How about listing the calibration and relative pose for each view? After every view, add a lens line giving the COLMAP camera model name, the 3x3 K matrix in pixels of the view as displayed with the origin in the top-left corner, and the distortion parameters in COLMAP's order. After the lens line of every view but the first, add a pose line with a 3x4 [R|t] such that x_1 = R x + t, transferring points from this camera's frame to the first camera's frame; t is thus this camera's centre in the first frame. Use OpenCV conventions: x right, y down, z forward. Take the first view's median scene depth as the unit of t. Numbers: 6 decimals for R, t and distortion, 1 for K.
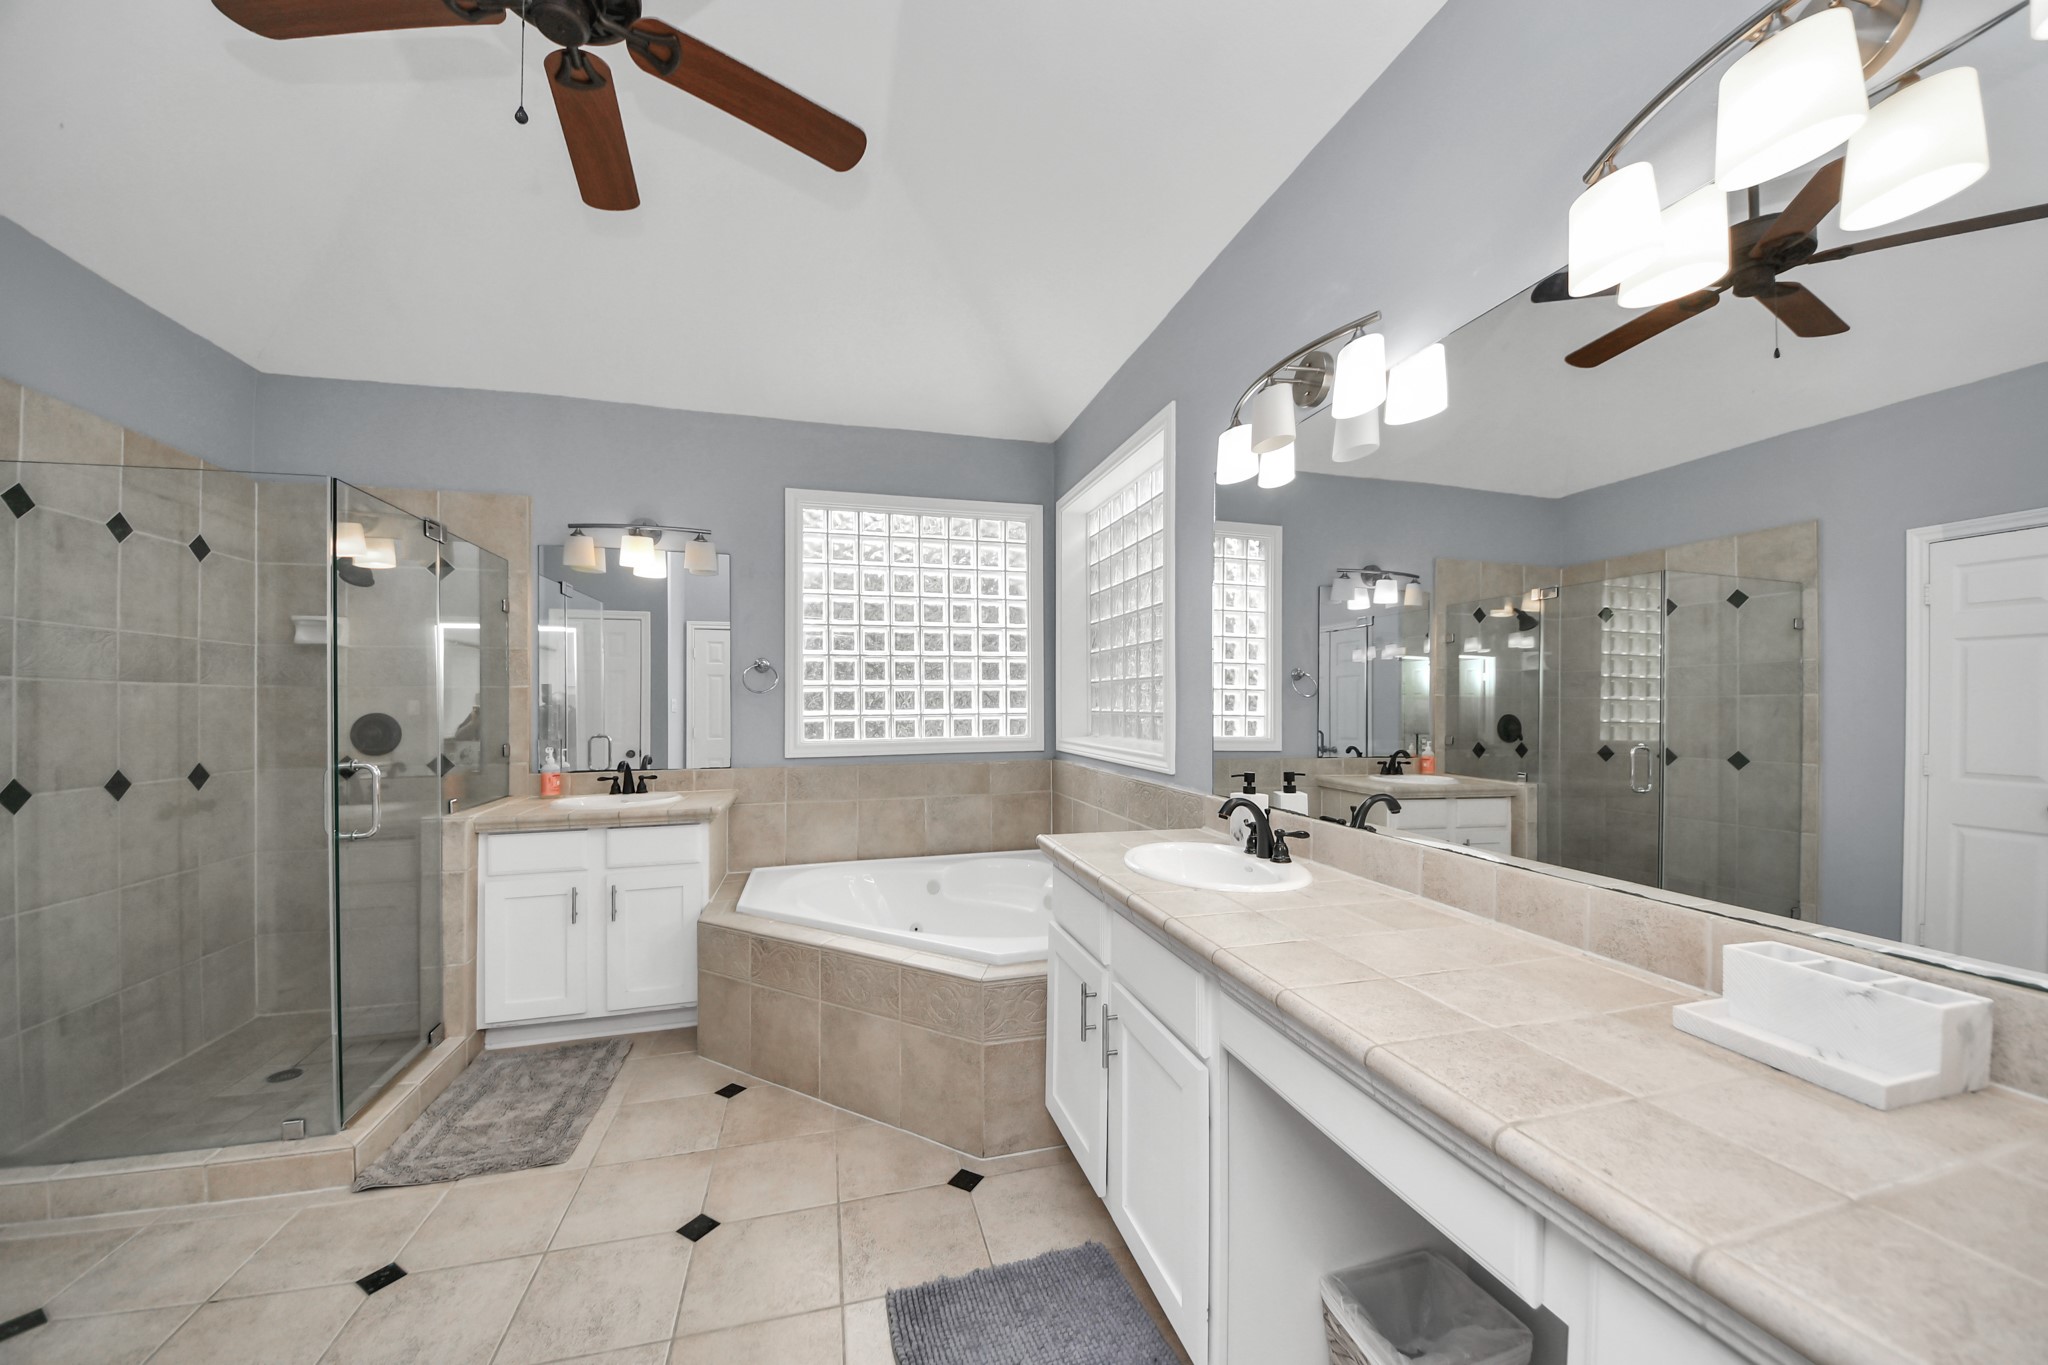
lens RADIAL K [[698.8, 0, 1024.0], [0, 698.8, 682.5], [0, 0, 1]] dist [0.000105, -0.010295]
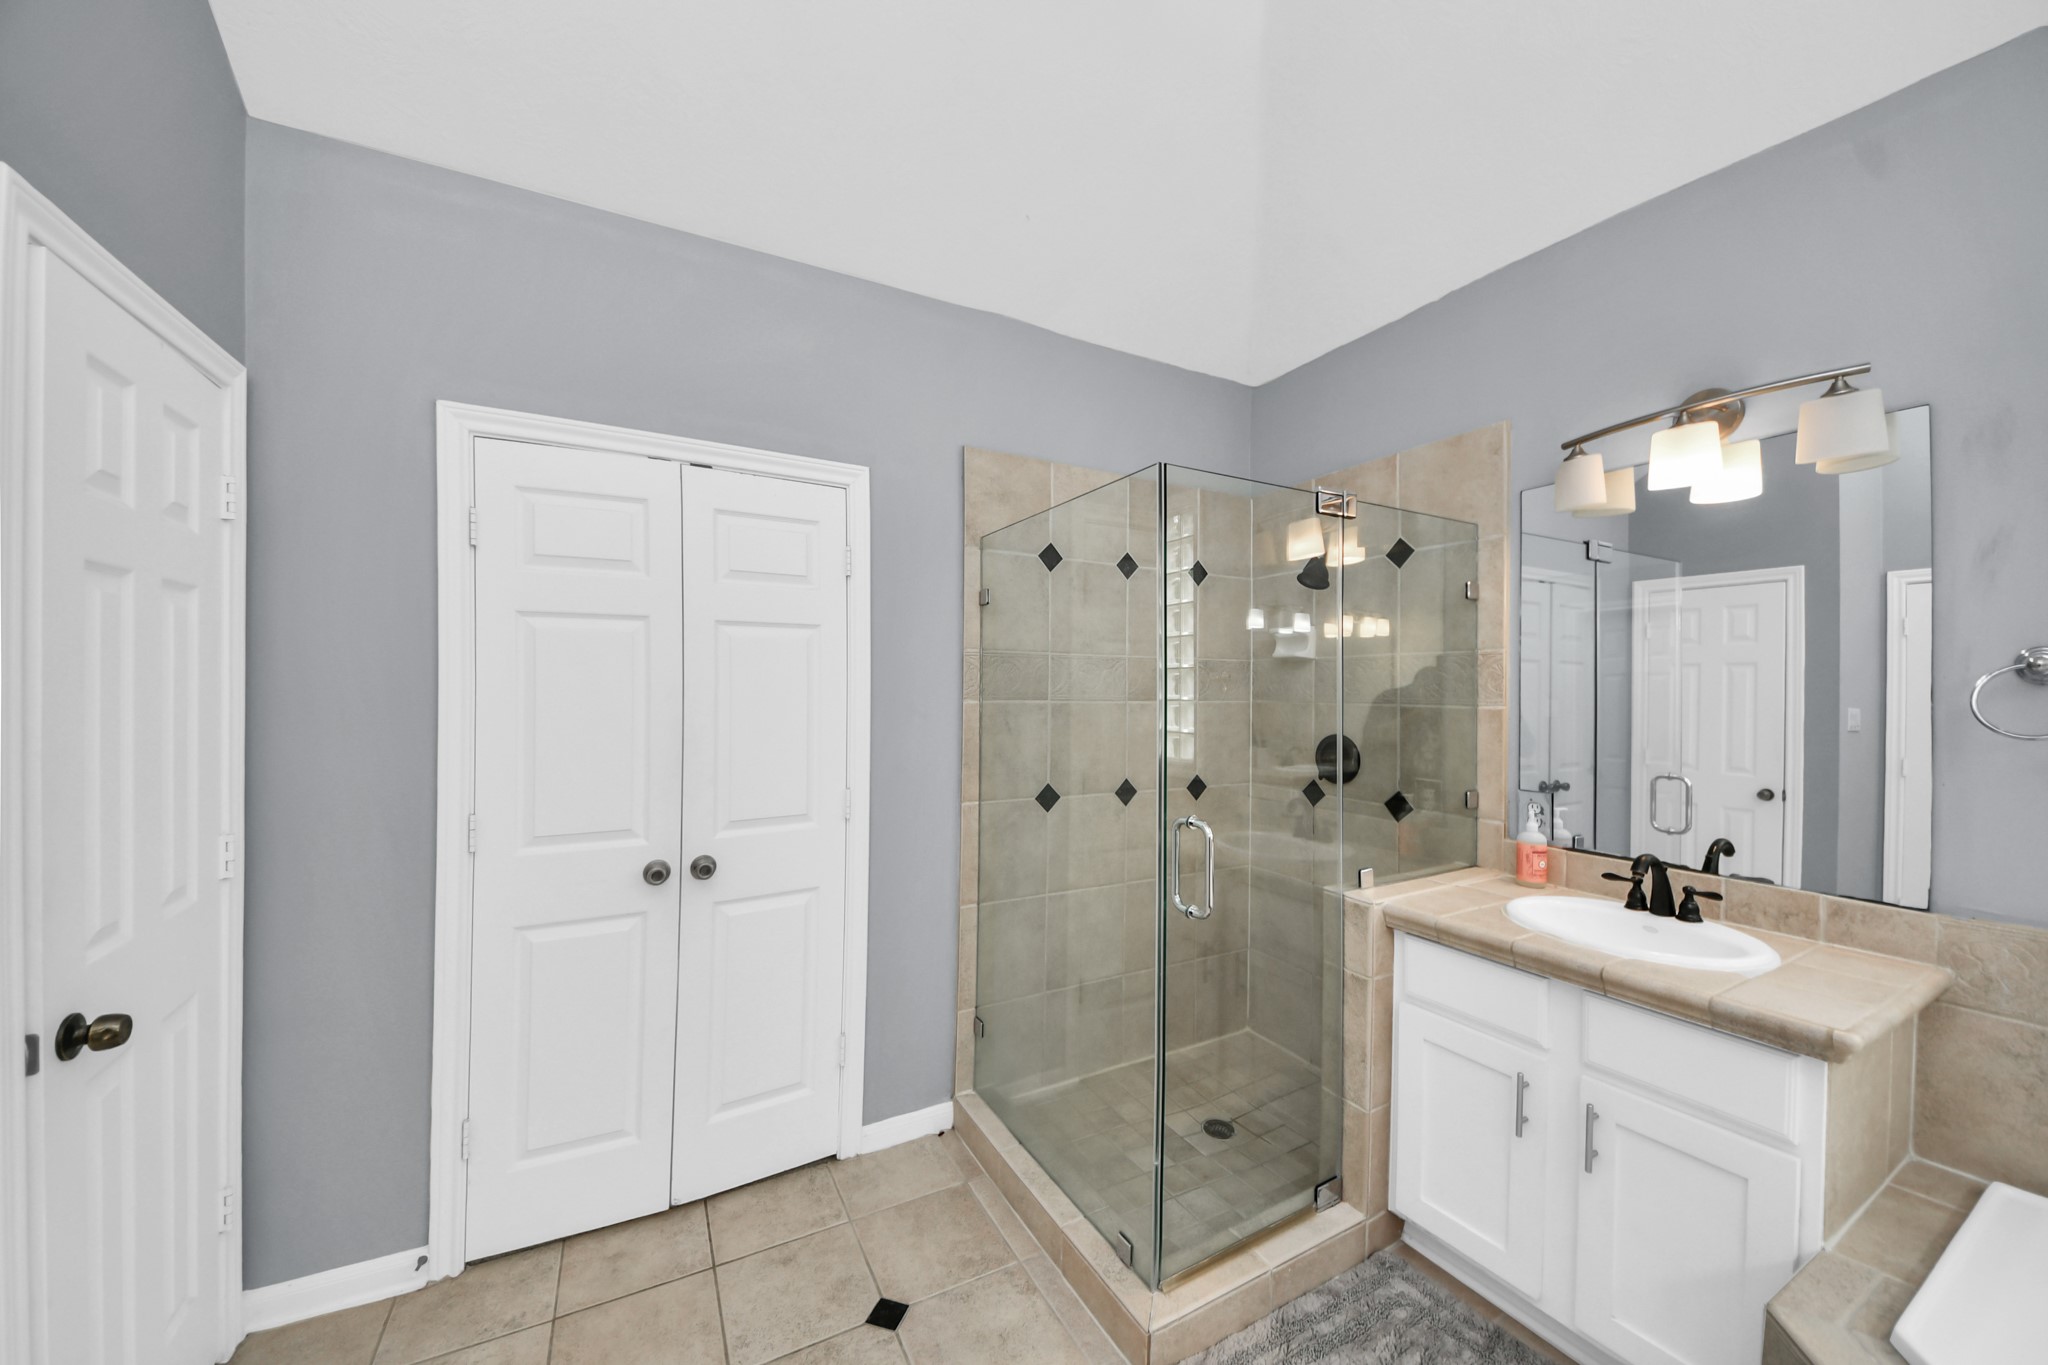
lens RADIAL K [[729.6, 0, 1024.0], [0, 729.6, 682.5], [0, 0, 1]] dist [0.000064, -0.012058]
pose [[0.202362, -0.002546, -0.979308, -0.157731], [0.018861, 0.999821, 0.001299, -0.034556], [0.979129, -0.018734, 0.202374, 0.522233]]
